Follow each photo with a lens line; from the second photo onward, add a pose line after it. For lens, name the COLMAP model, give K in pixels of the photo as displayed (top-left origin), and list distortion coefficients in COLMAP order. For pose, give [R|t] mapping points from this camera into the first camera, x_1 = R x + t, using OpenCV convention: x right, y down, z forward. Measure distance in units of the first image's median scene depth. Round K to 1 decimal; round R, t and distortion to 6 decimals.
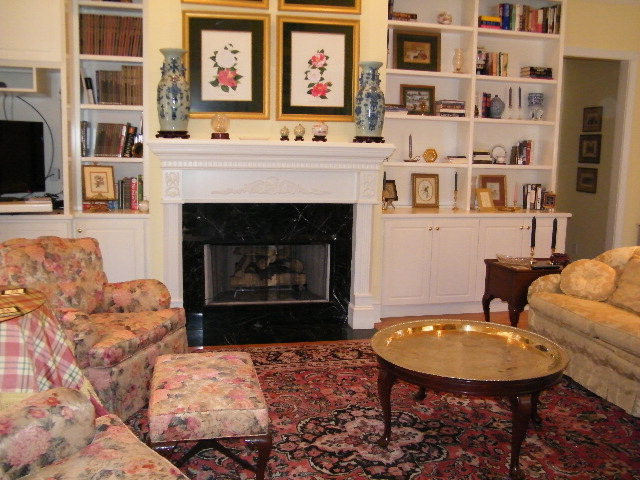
lens RADIAL K [[560.7, 0, 343.3], [0, 560.7, 239.6], [0, 0, 1]] dist [-0.163103, 0.172639]
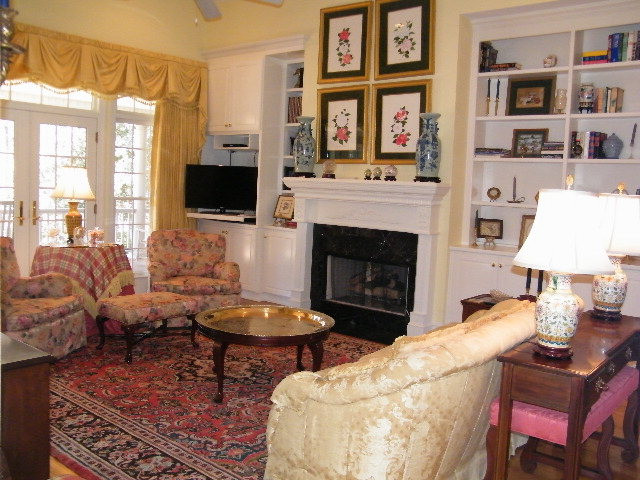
lens RADIAL K [[560.7, 0, 343.3], [0, 560.7, 239.6], [0, 0, 1]] dist [-0.163103, 0.172639]
pose [[0.662557, 0.076247, -0.745120, 0.815675], [-0.145446, 0.988966, -0.028130, 0.003699], [0.734754, 0.127013, 0.666337, 0.110367]]
